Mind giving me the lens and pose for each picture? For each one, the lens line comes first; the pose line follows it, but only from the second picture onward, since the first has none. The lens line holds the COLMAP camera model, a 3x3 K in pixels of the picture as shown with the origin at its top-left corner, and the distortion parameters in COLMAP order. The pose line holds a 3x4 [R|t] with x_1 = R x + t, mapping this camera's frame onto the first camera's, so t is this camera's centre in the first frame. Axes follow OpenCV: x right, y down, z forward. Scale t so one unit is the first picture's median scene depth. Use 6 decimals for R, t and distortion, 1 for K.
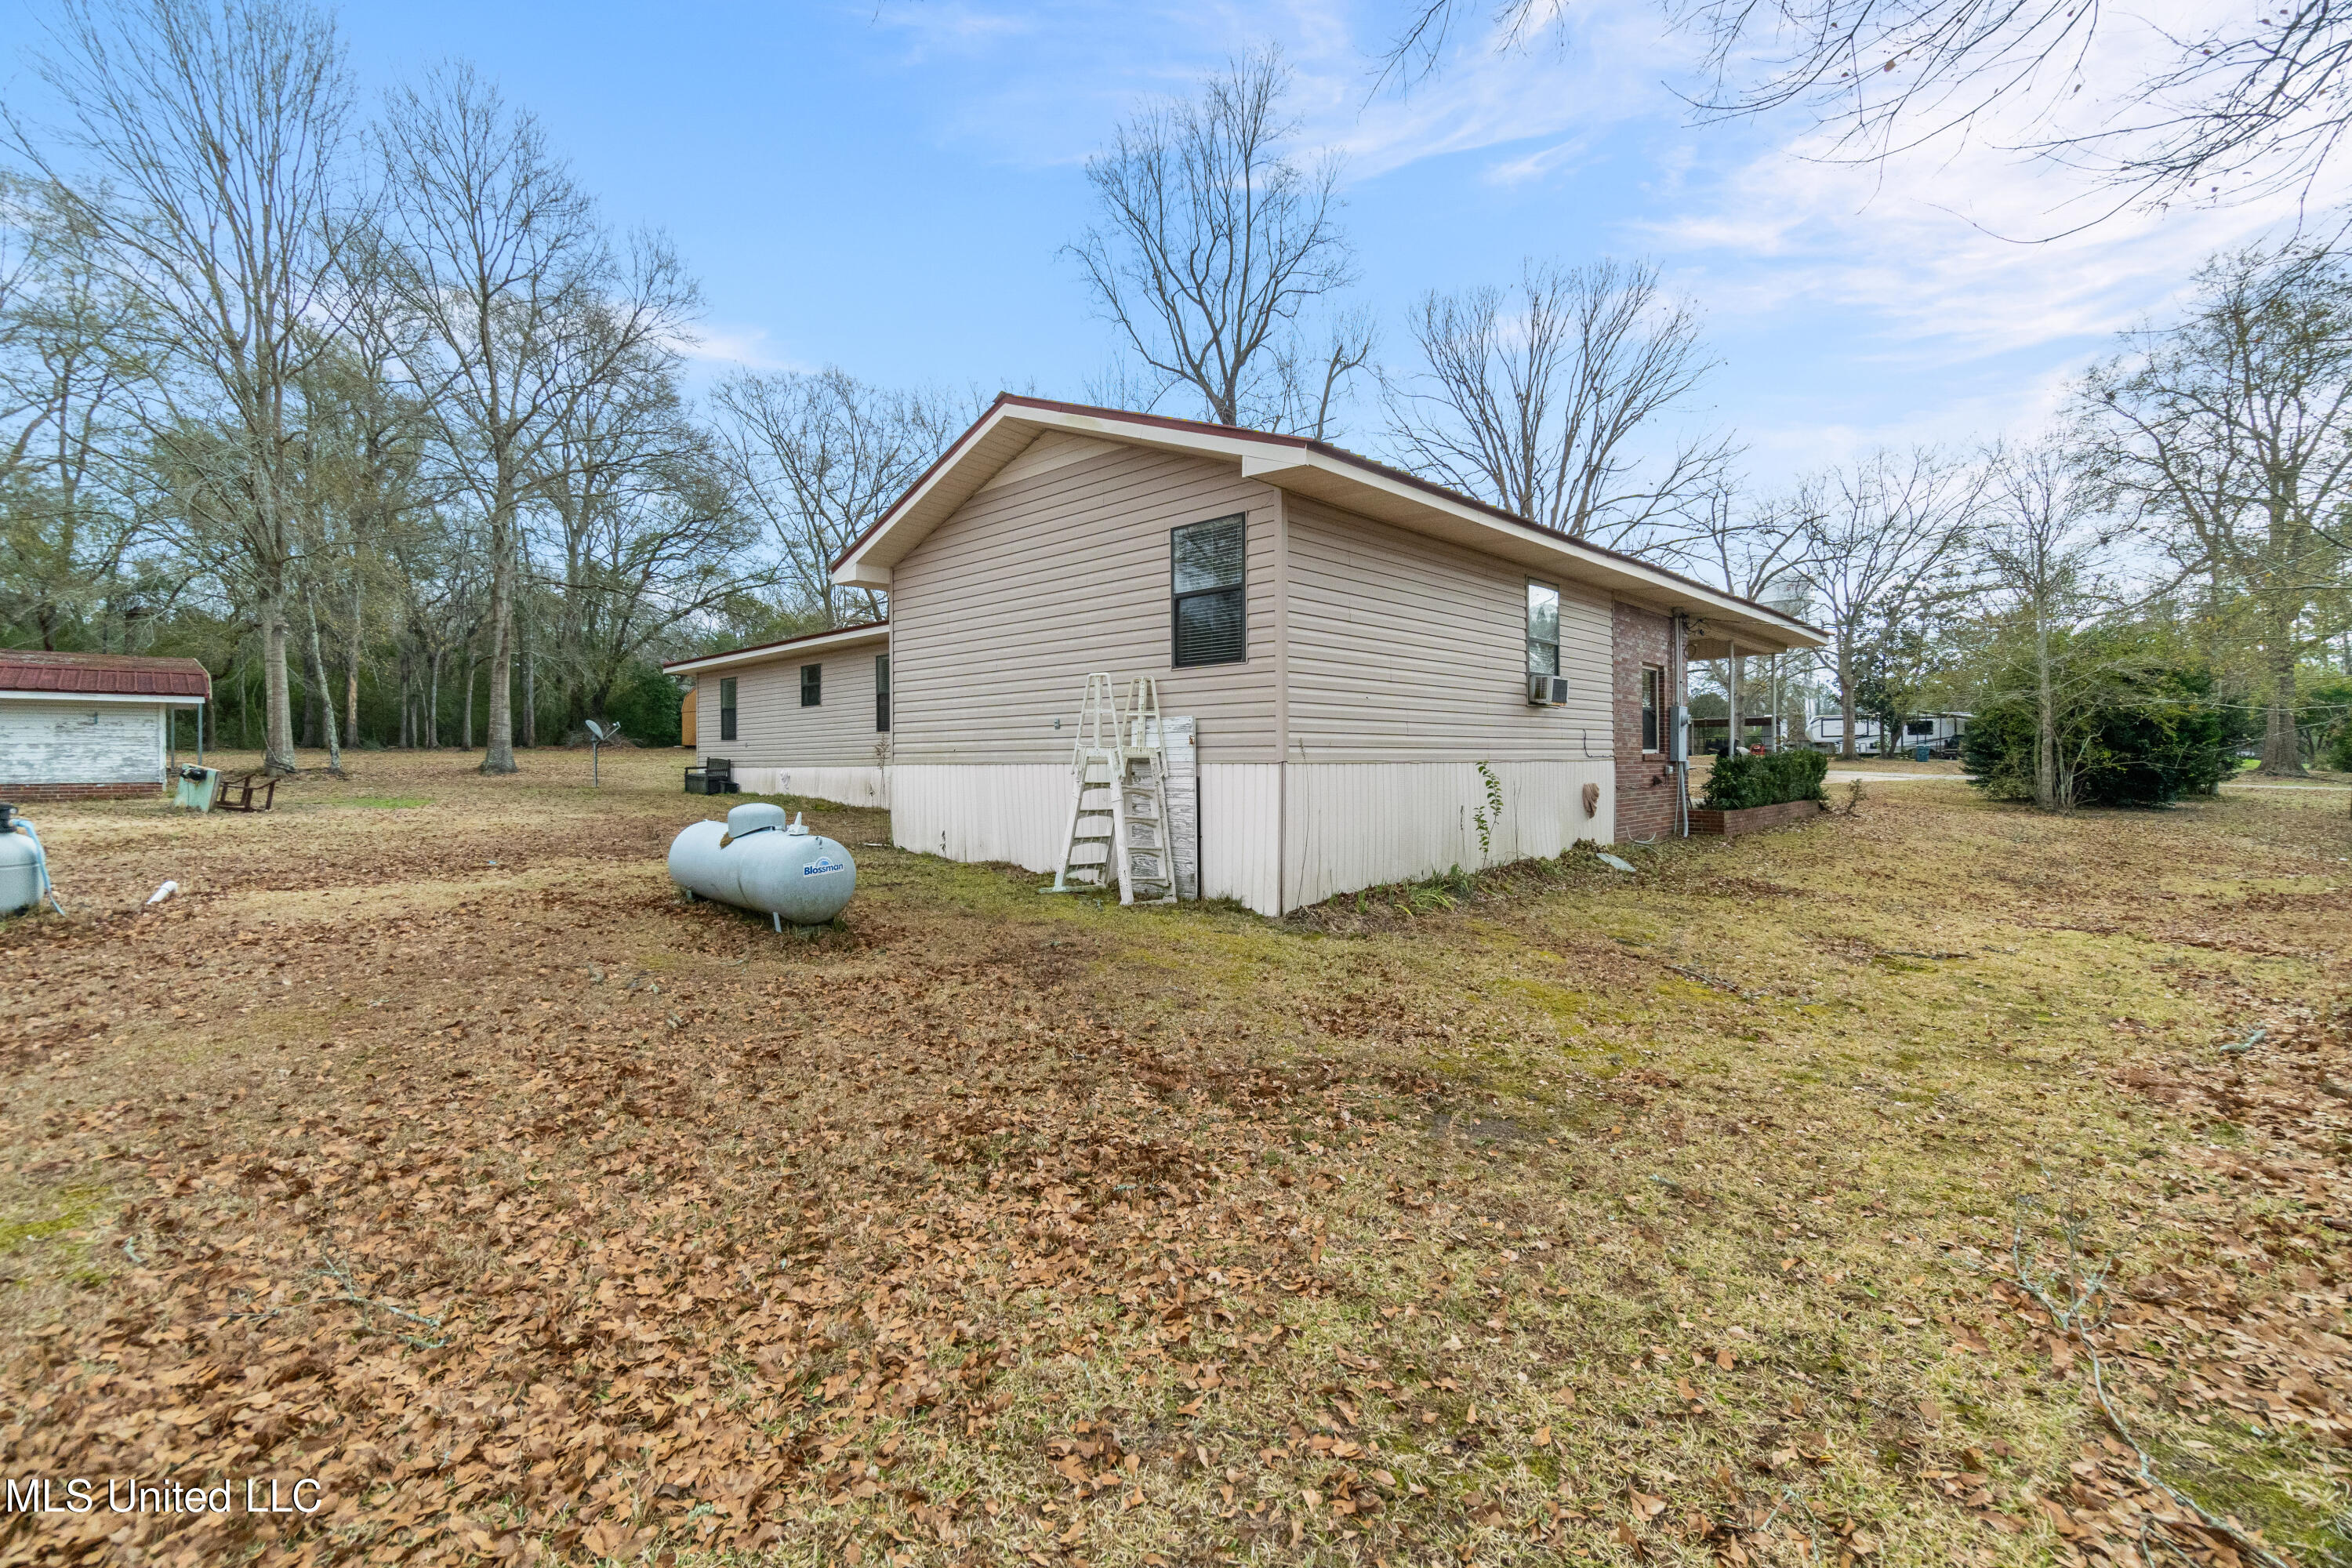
lens RADIAL K [[1022.2, 0, 1171.4], [0, 1022.2, 779.0], [0, 0, 1]] dist [-0.001022, 0.000145]
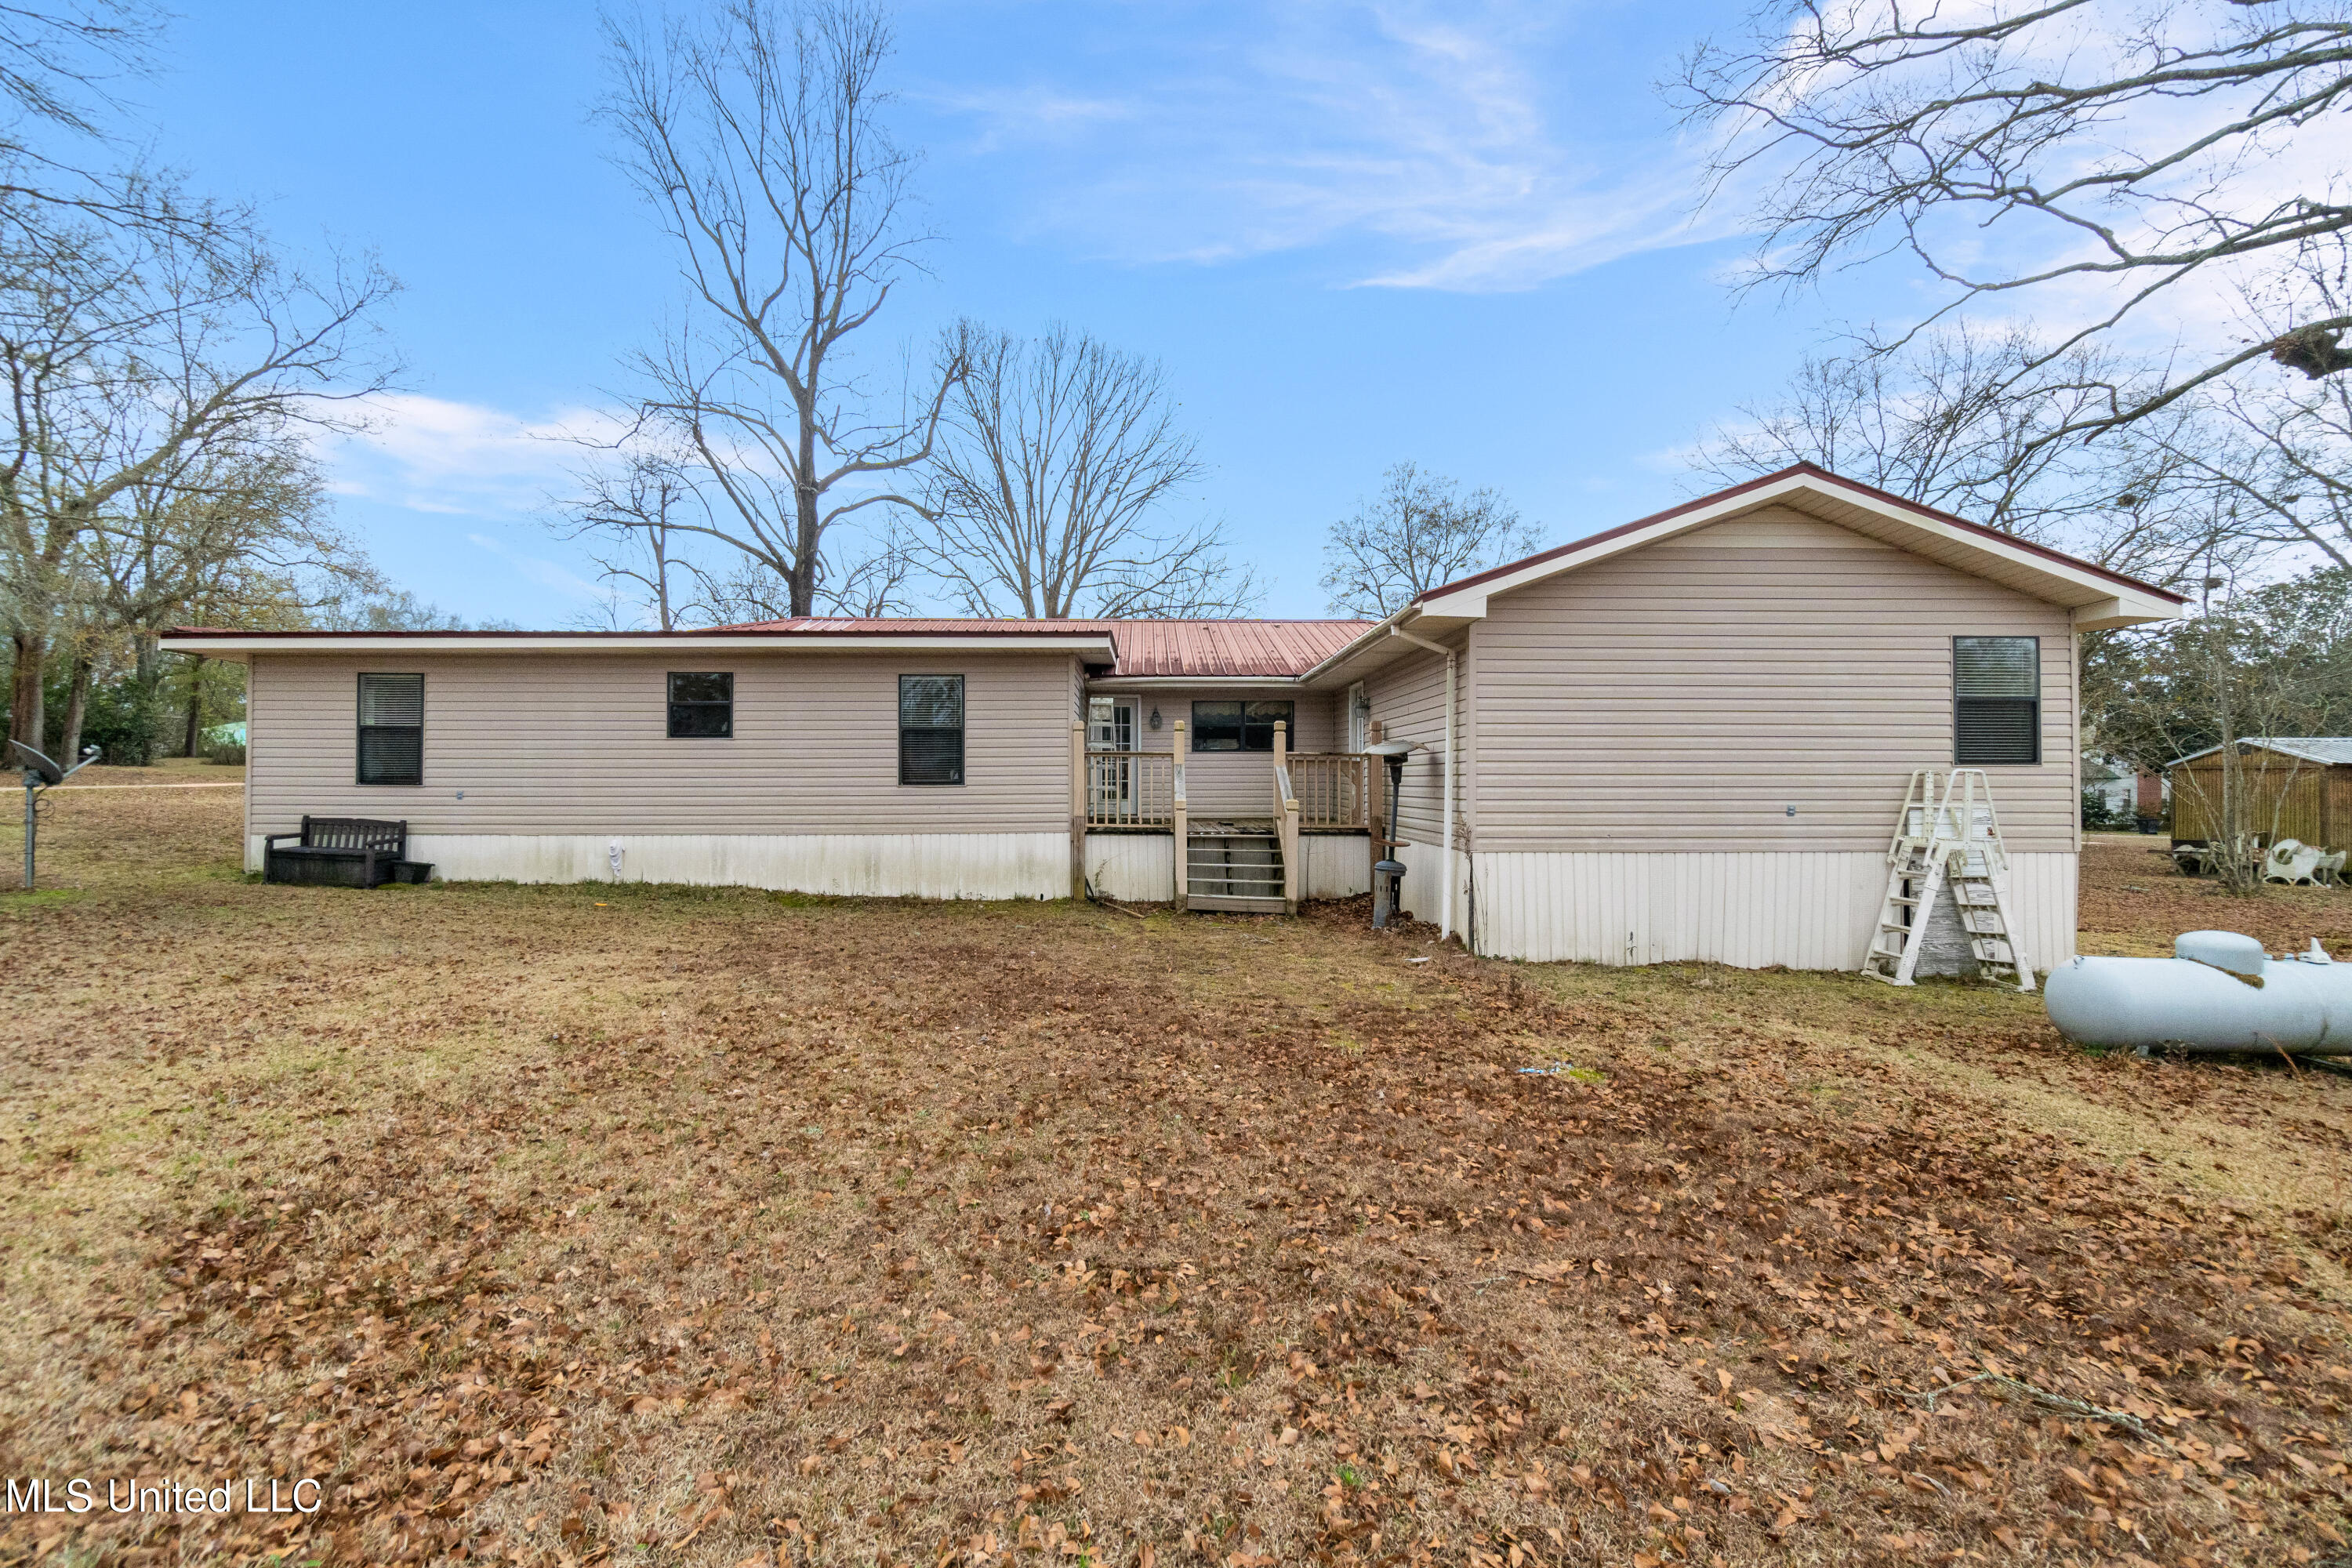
lens RADIAL K [[1022.2, 0, 1173.7], [0, 1022.2, 775.4], [0, 0, 1]] dist [-0.001022, 0.000145]
pose [[0.704778, 0.018671, 0.709183, -1.206056], [0.001885, 0.999601, -0.028190, -0.061148], [-0.709426, 0.021204, 0.704461, 0.742211]]
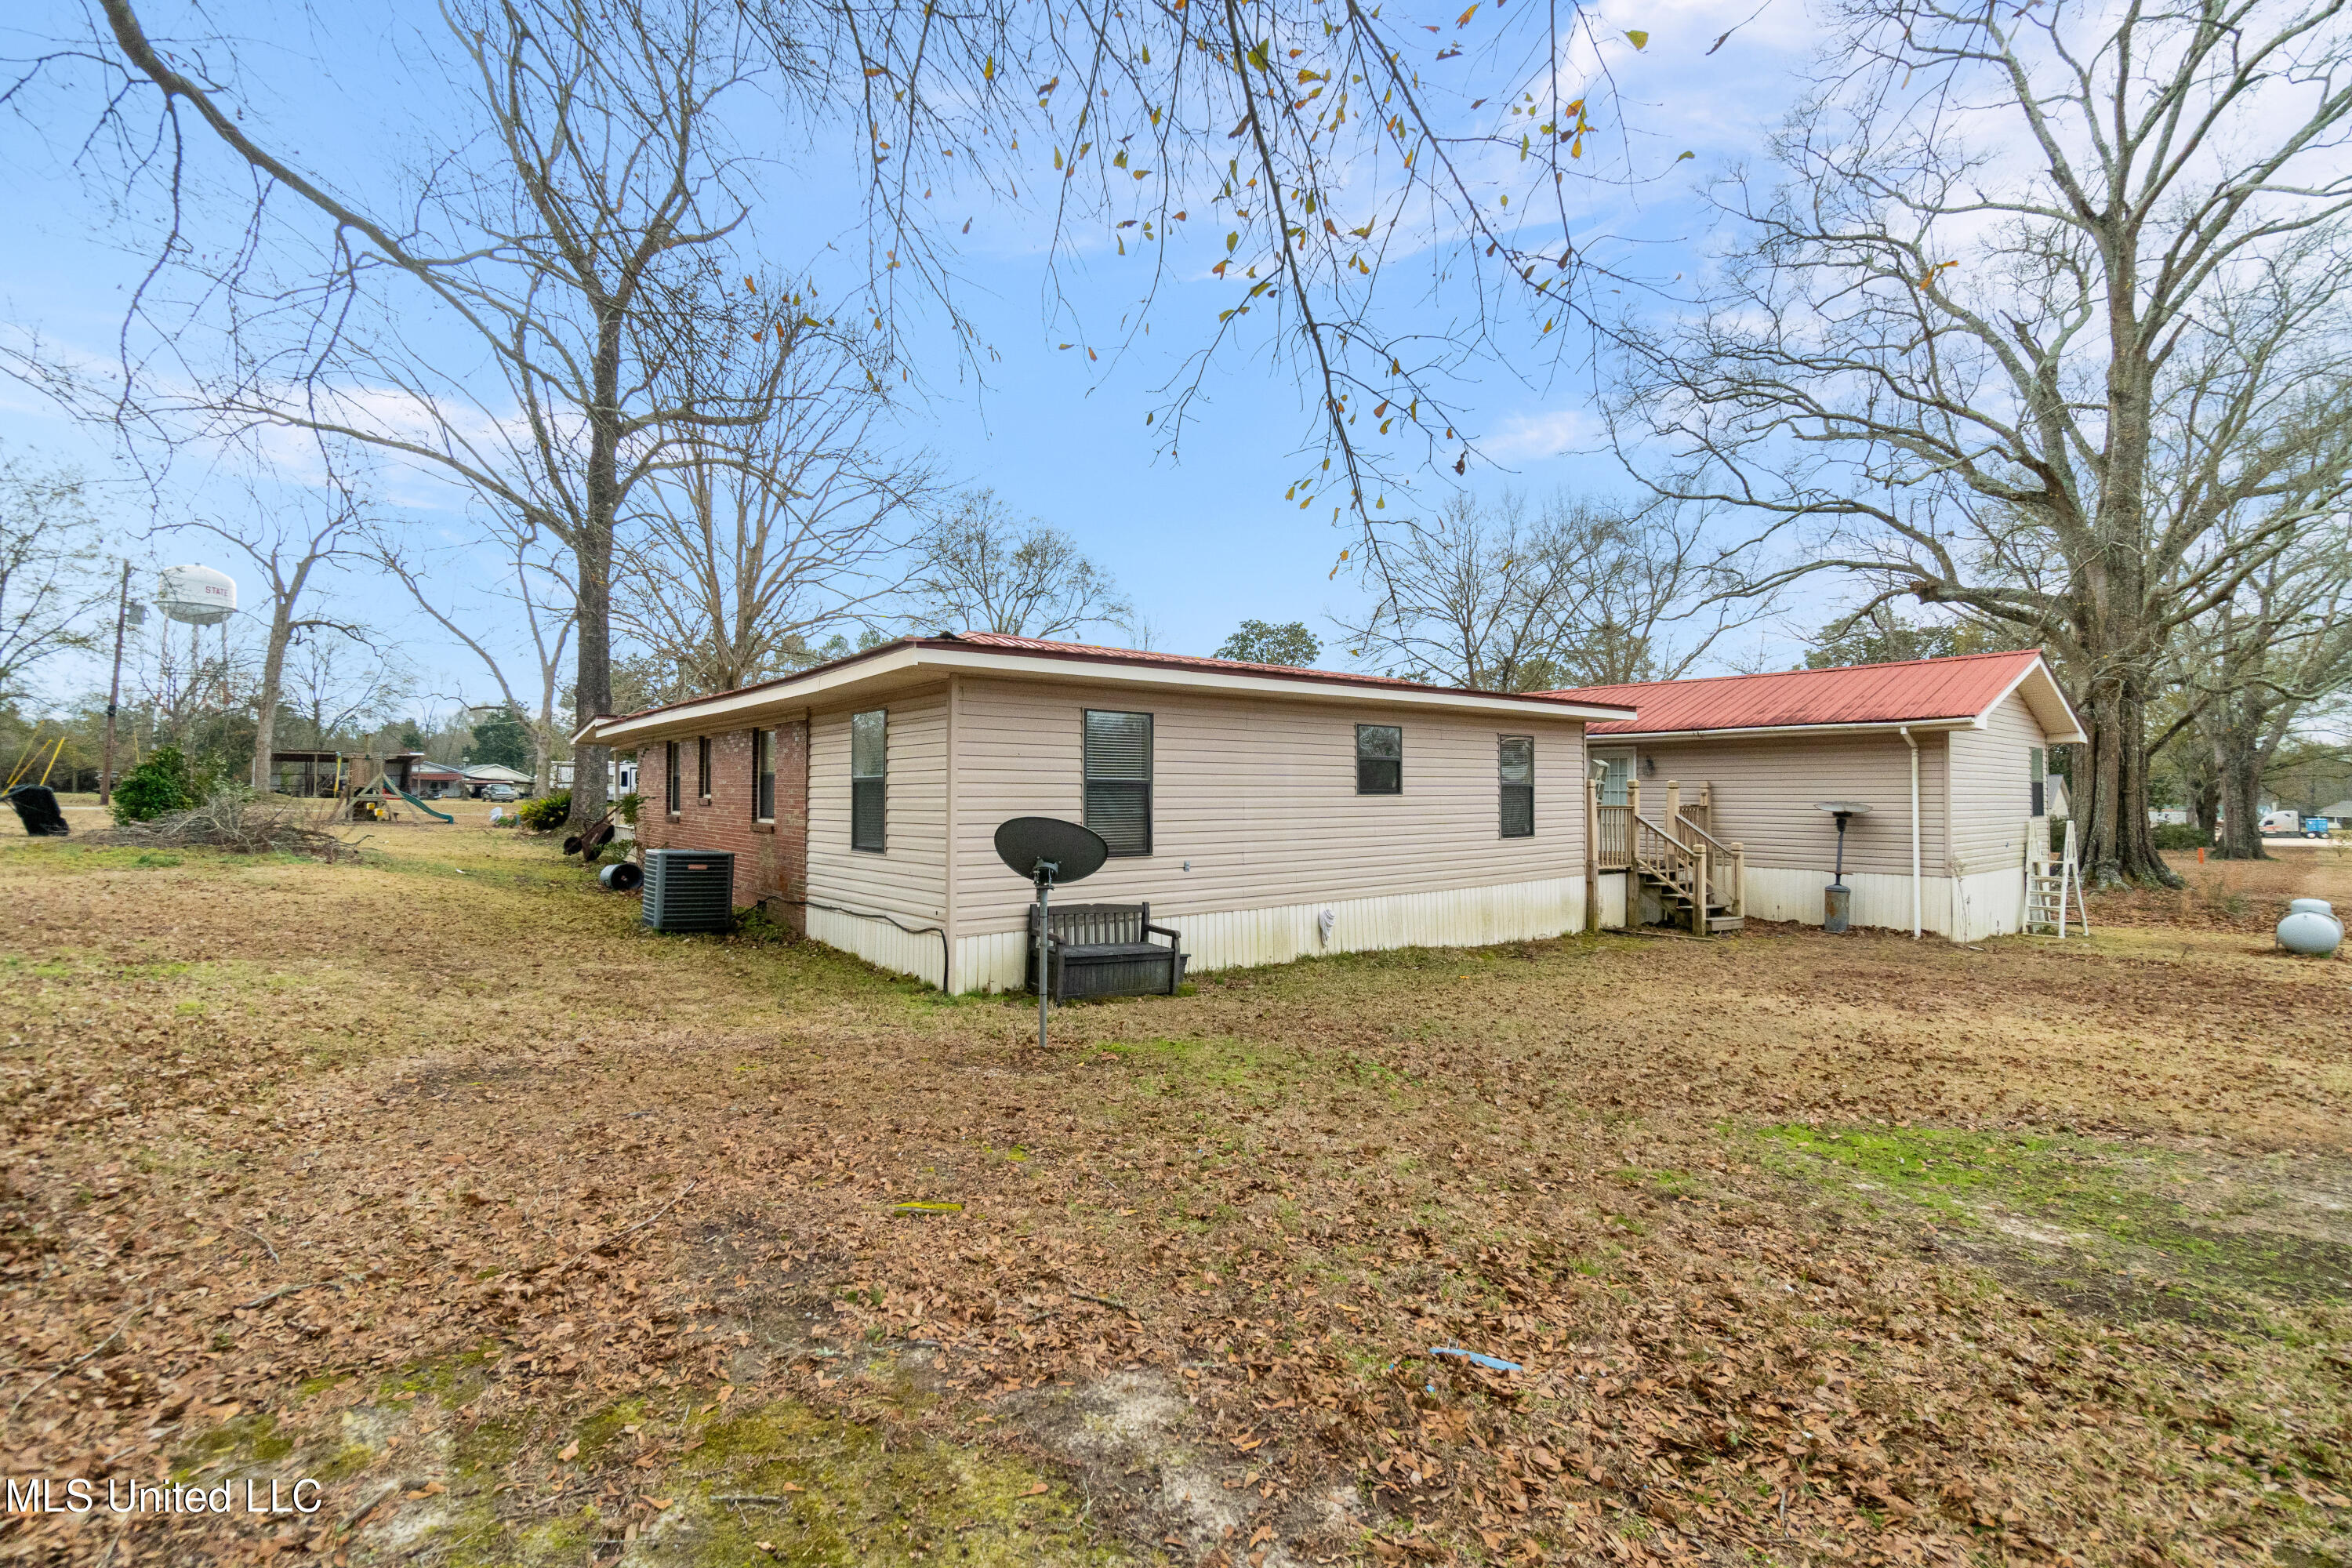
lens RADIAL K [[1022.2, 0, 1174.1], [0, 1022.2, 794.6], [0, 0, 1]] dist [-0.001022, 0.000145]
pose [[0.120314, 0.013621, 0.992642, -1.951841], [0.015423, 0.999760, -0.015588, -0.129678], [-0.992616, 0.017185, 0.120075, 2.147258]]
